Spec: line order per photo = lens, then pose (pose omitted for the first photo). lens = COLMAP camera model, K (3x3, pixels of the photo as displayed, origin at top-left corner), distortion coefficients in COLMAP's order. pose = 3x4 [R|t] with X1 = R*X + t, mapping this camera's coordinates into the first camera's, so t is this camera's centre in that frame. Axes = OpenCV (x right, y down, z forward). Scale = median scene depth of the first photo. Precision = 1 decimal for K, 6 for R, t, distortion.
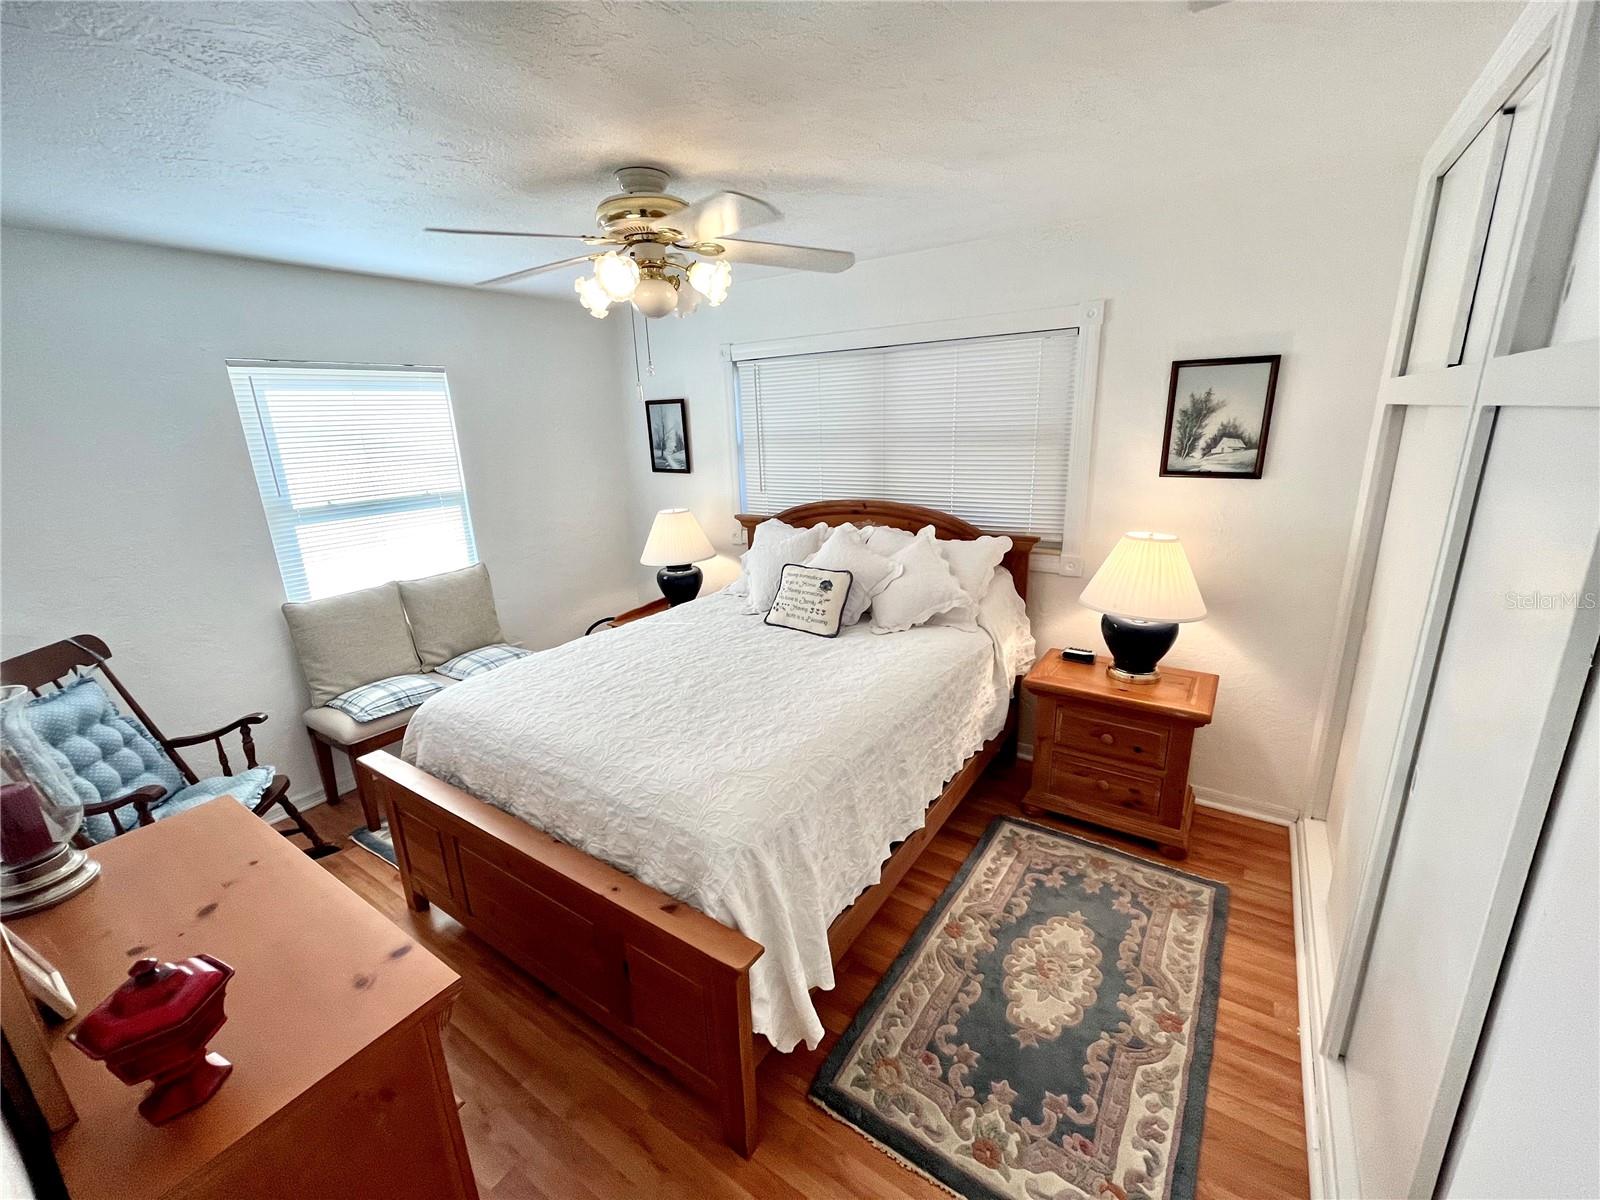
lens RADIAL K [[656.6, 0, 794.6], [0, 656.6, 602.6], [0, 0, 1]] dist [-0.003235, 0.000225]
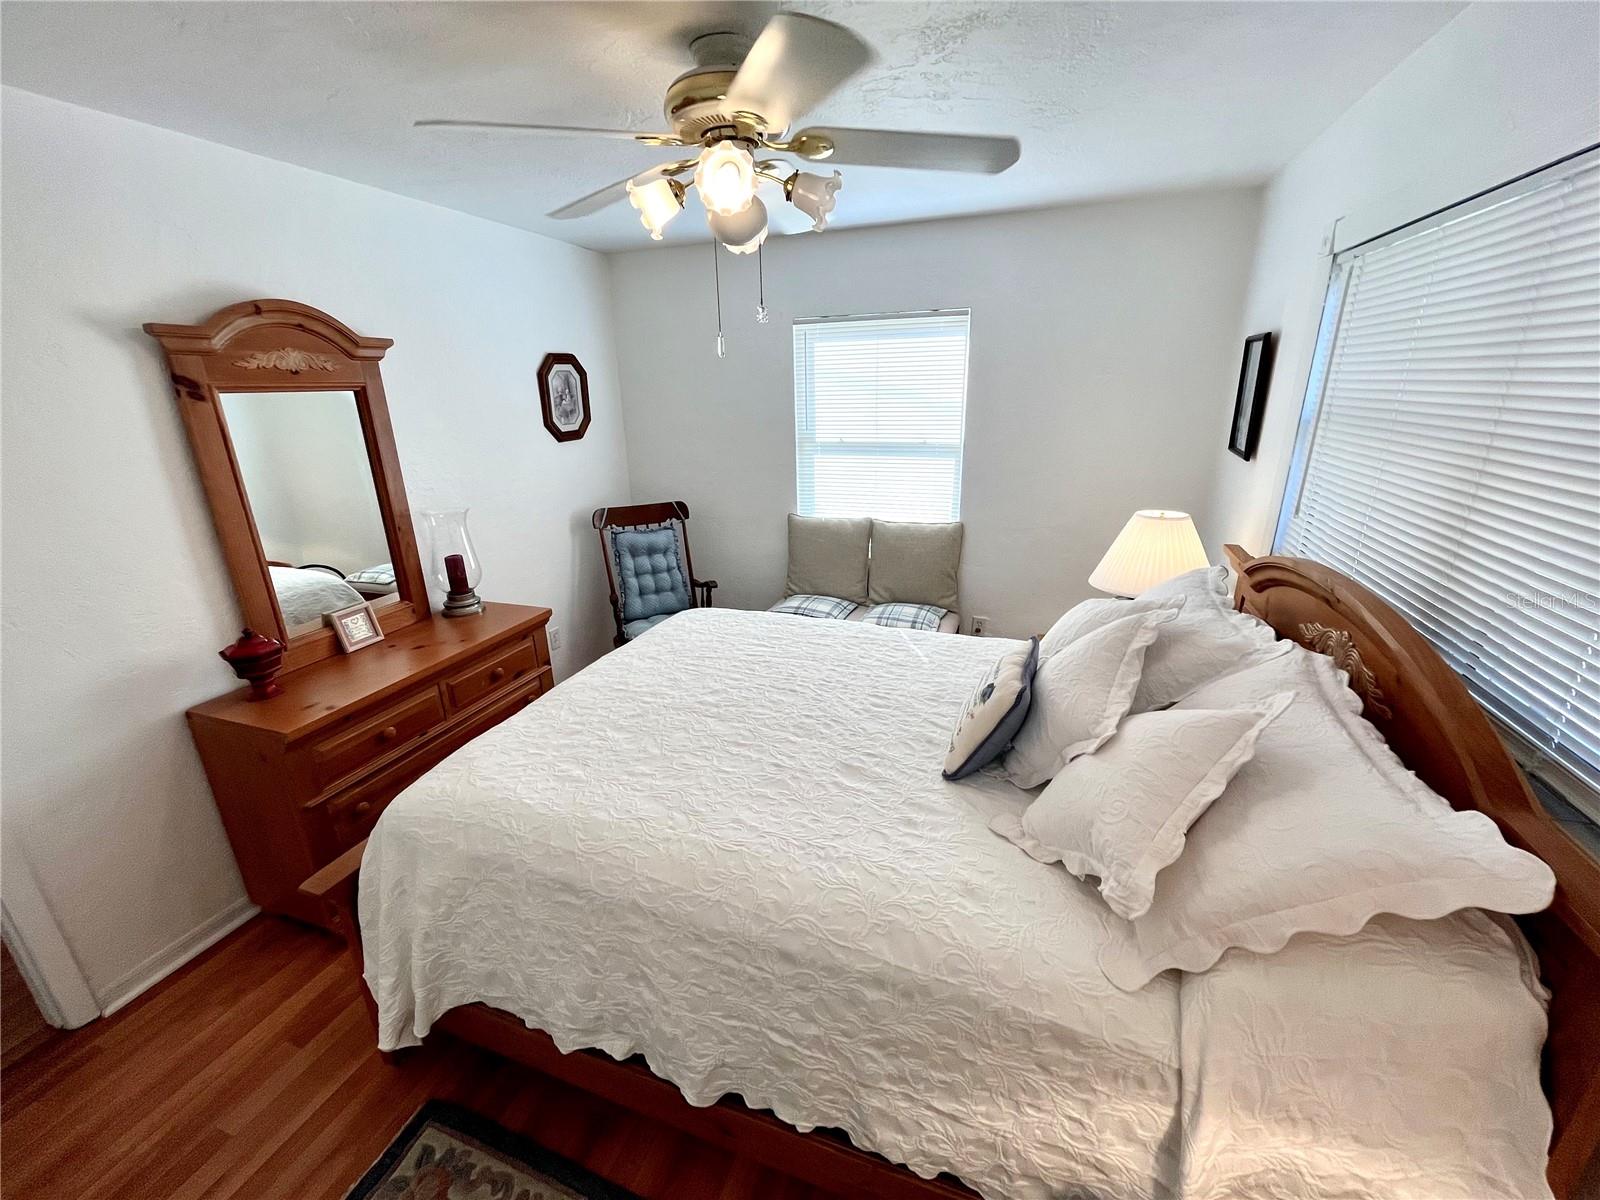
lens RADIAL K [[656.6, 0, 794.6], [0, 656.6, 602.6], [0, 0, 1]] dist [-0.003235, 0.000225]
pose [[0.240169, 0.337998, -0.909987, 0.500771], [-0.251096, 0.927151, 0.278103, -0.215151], [0.937694, 0.161702, 0.307543, 0.697288]]
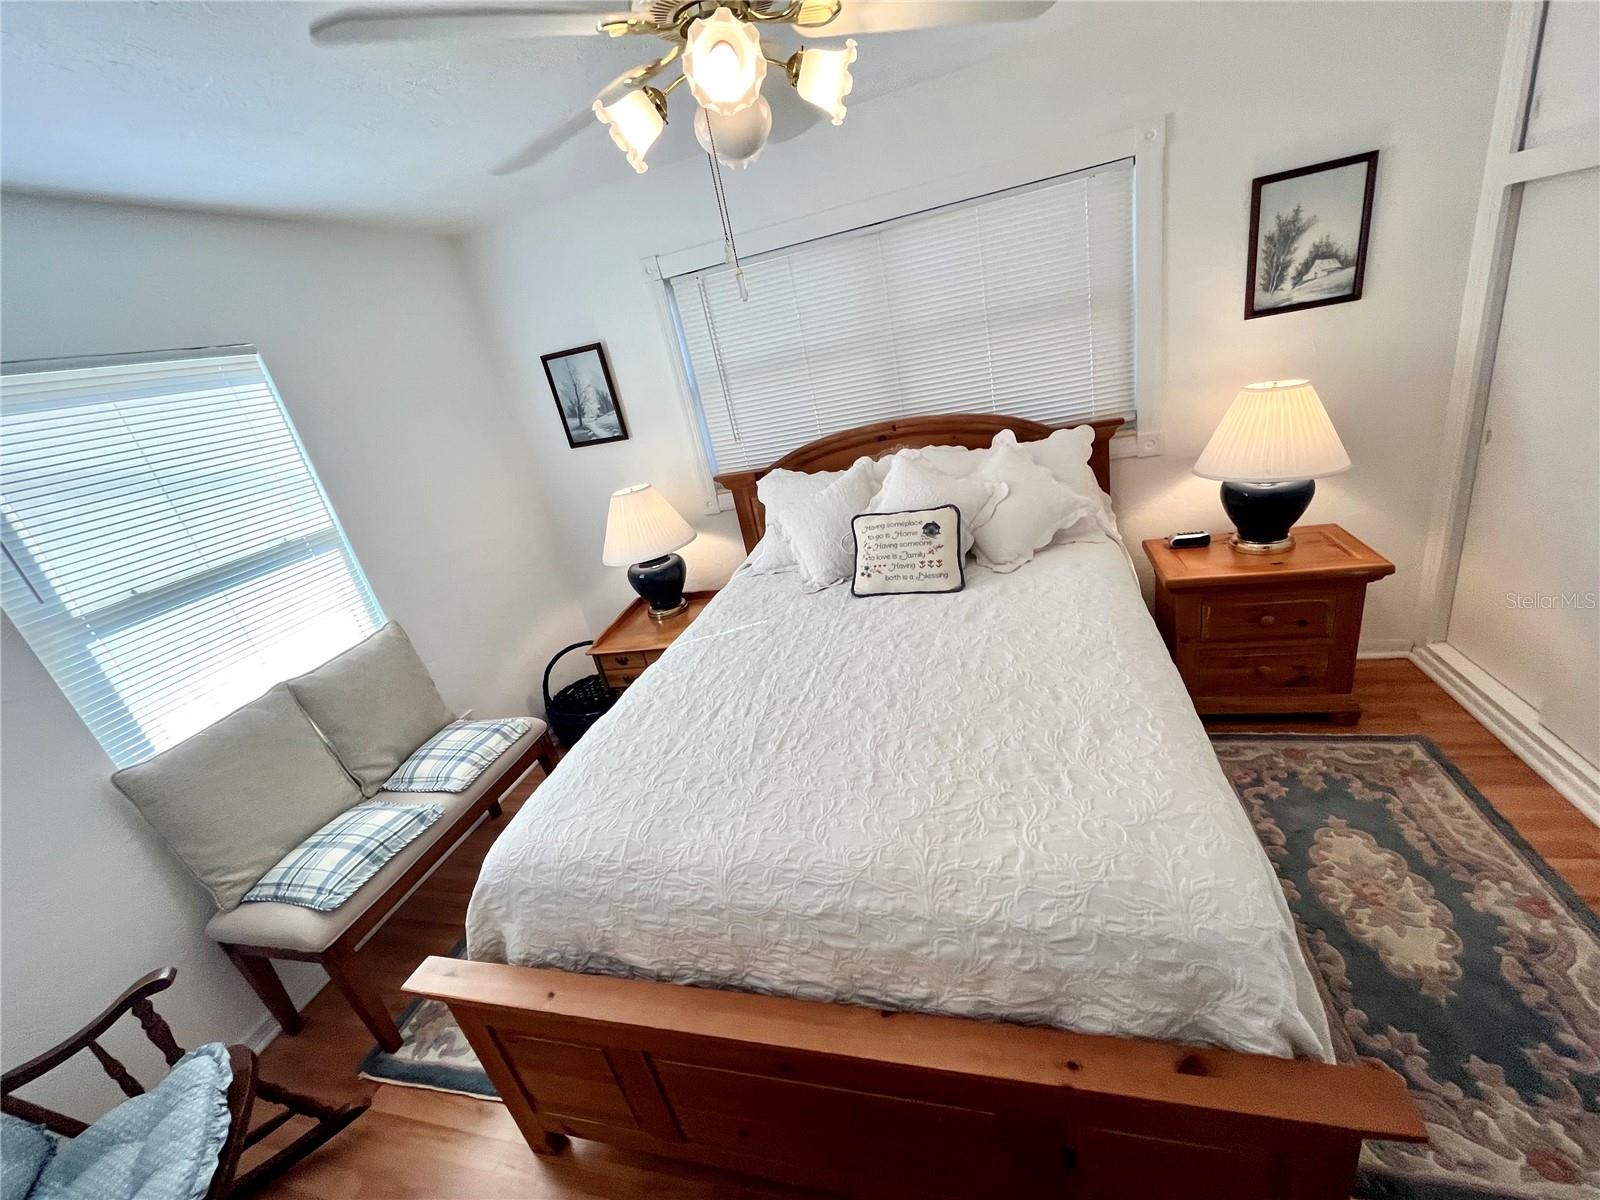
lens RADIAL K [[656.6, 0, 794.6], [0, 656.6, 602.6], [0, 0, 1]] dist [-0.003235, 0.000225]
pose [[0.934692, -0.261913, 0.240320, -0.328842], [0.243858, 0.964372, 0.102569, -0.064082], [-0.258622, -0.037267, 0.965260, 0.293869]]
